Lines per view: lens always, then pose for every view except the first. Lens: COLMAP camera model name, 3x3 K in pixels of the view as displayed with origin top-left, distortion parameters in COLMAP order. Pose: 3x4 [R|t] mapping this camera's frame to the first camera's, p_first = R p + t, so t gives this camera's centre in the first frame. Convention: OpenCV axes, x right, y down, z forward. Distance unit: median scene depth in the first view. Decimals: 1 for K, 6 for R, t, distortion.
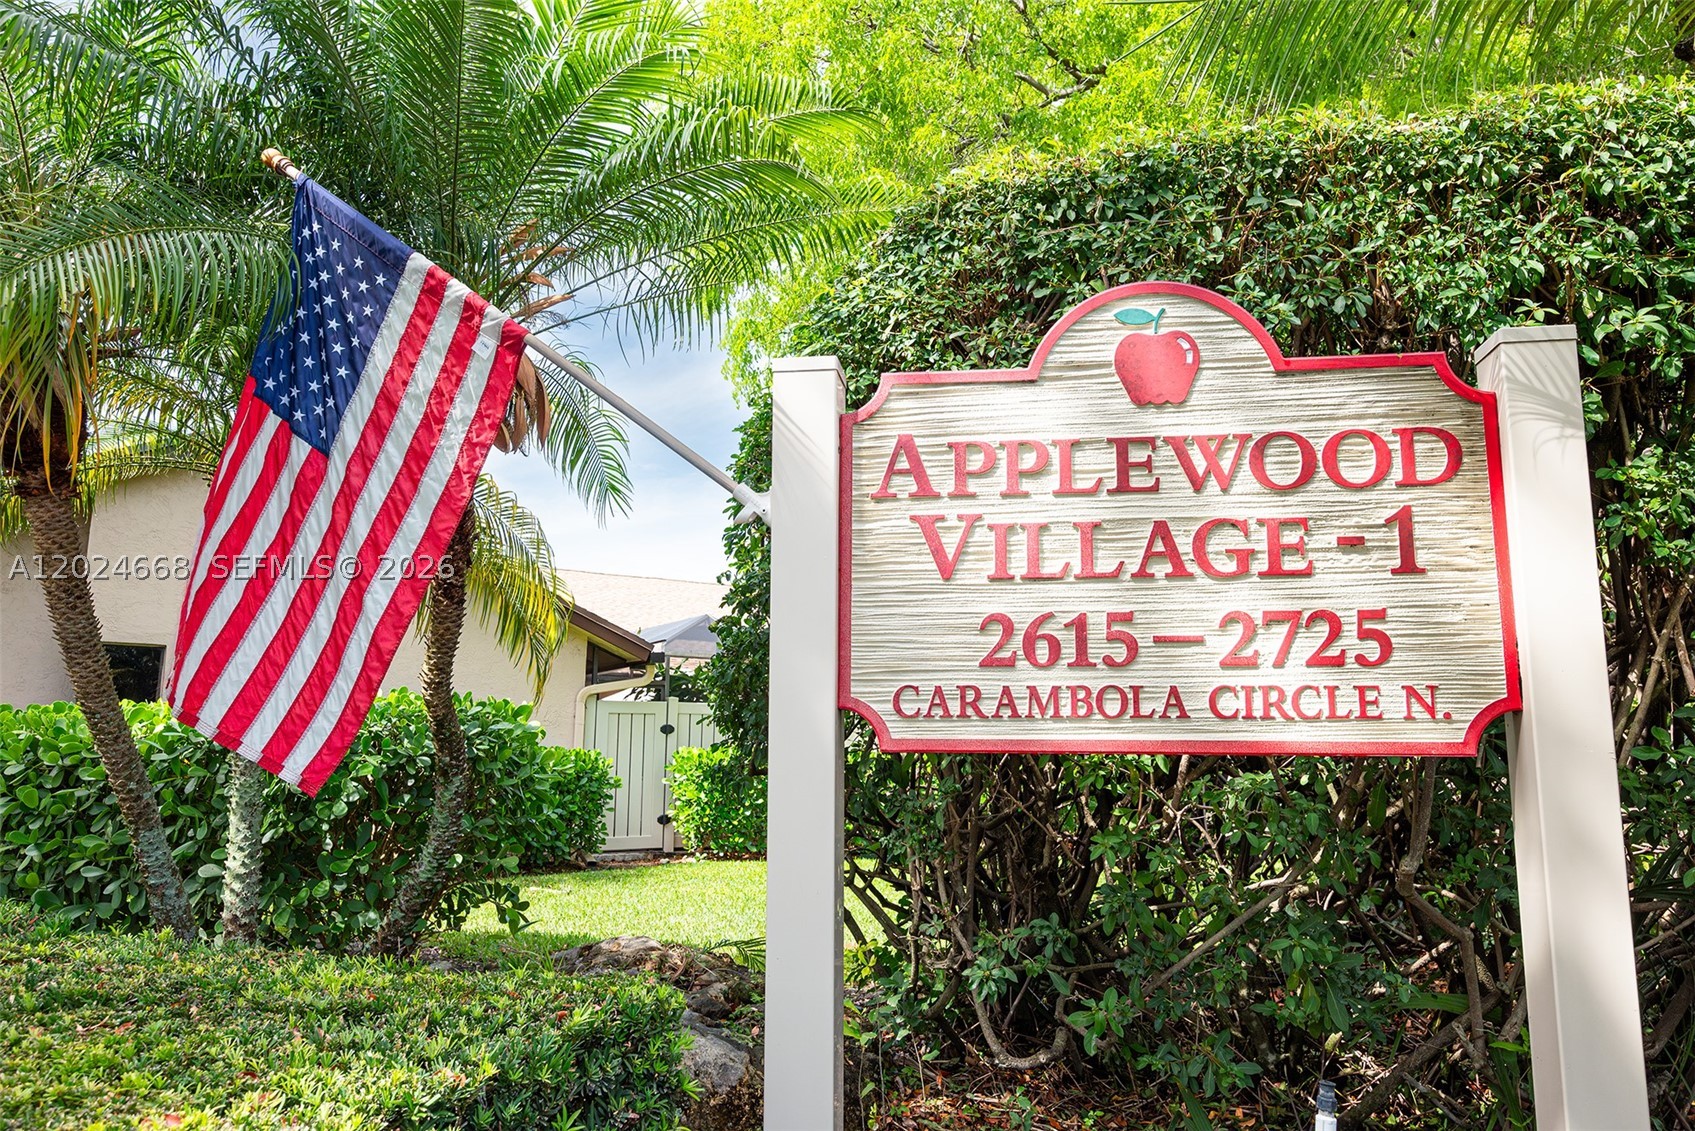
lens RADIAL K [[1114.1, 0, 847.5], [0, 1114.1, 565.5], [0, 0, 1]] dist [0.004436, -0.000425]
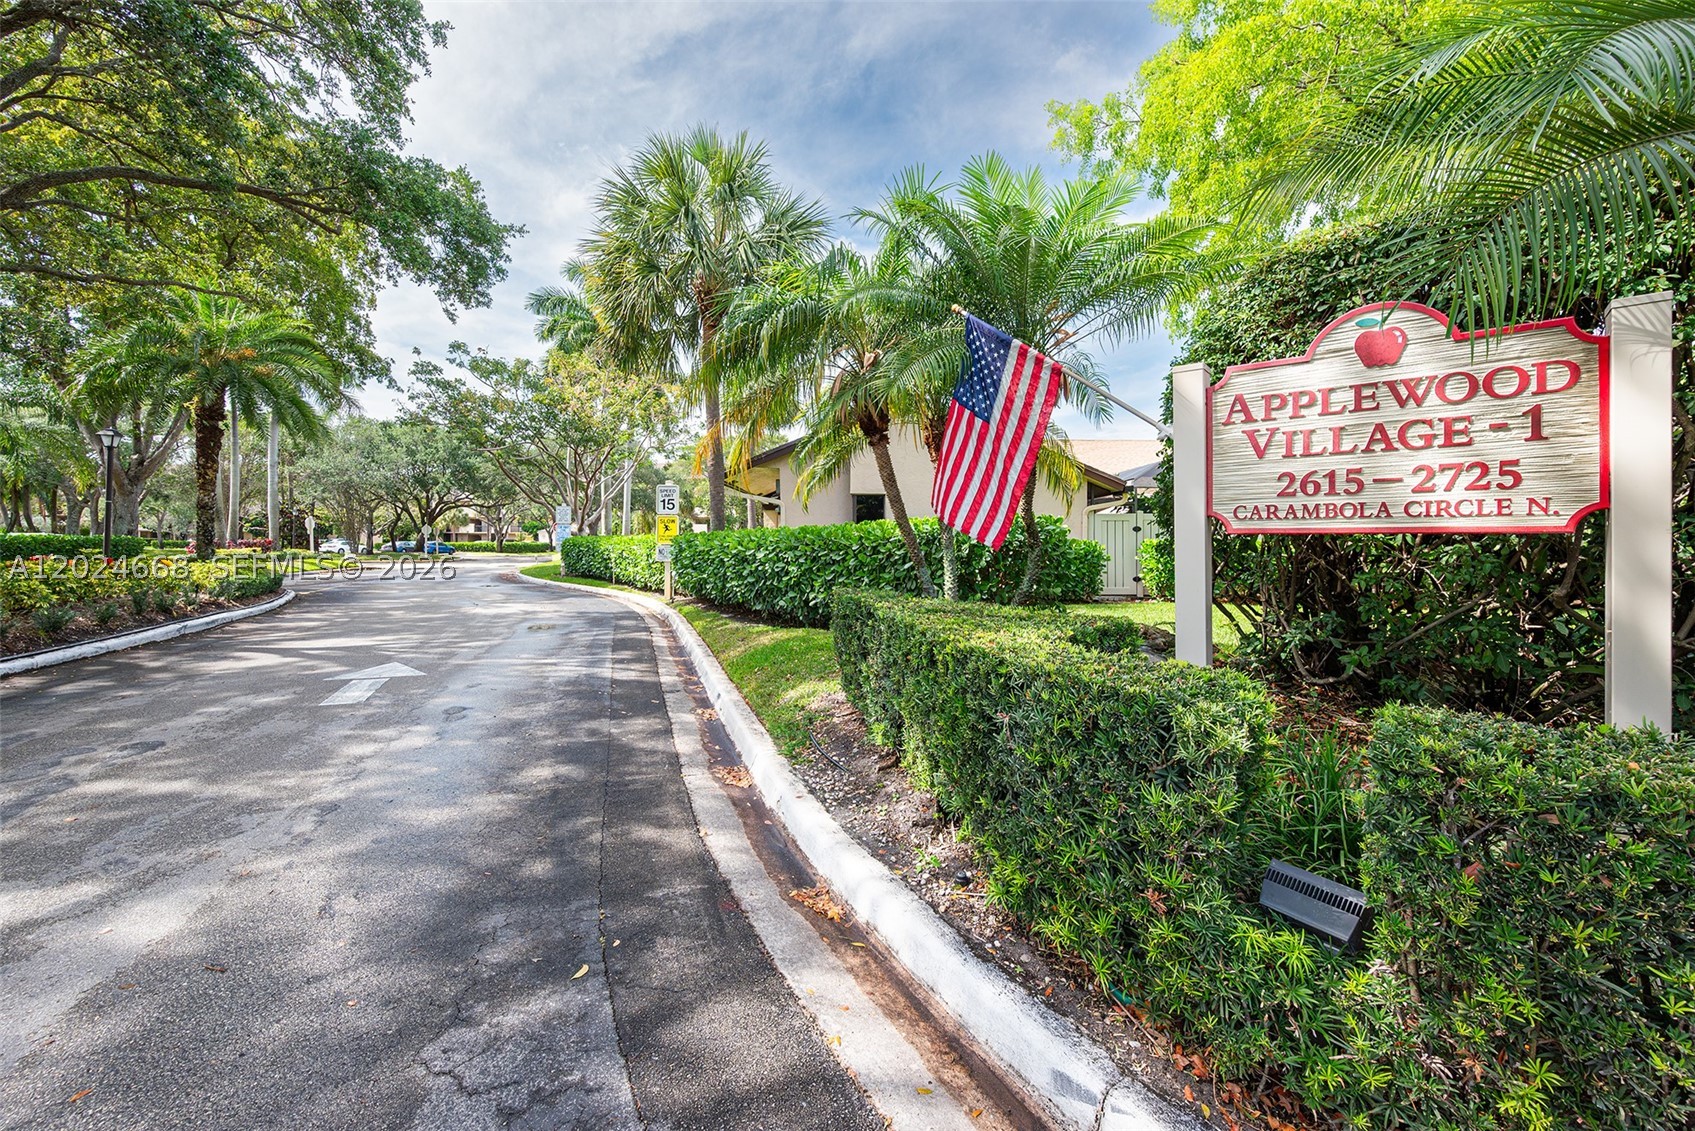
lens RADIAL K [[664.8, 0, 844.9], [0, 664.8, 530.3], [0, 0, 1]] dist [0.000016, -0.000069]
pose [[0.838545, -0.012131, -0.544697, 0.115592], [0.090365, 0.989002, 0.117088, -0.077065], [0.537286, -0.147405, 0.830419, -0.591865]]
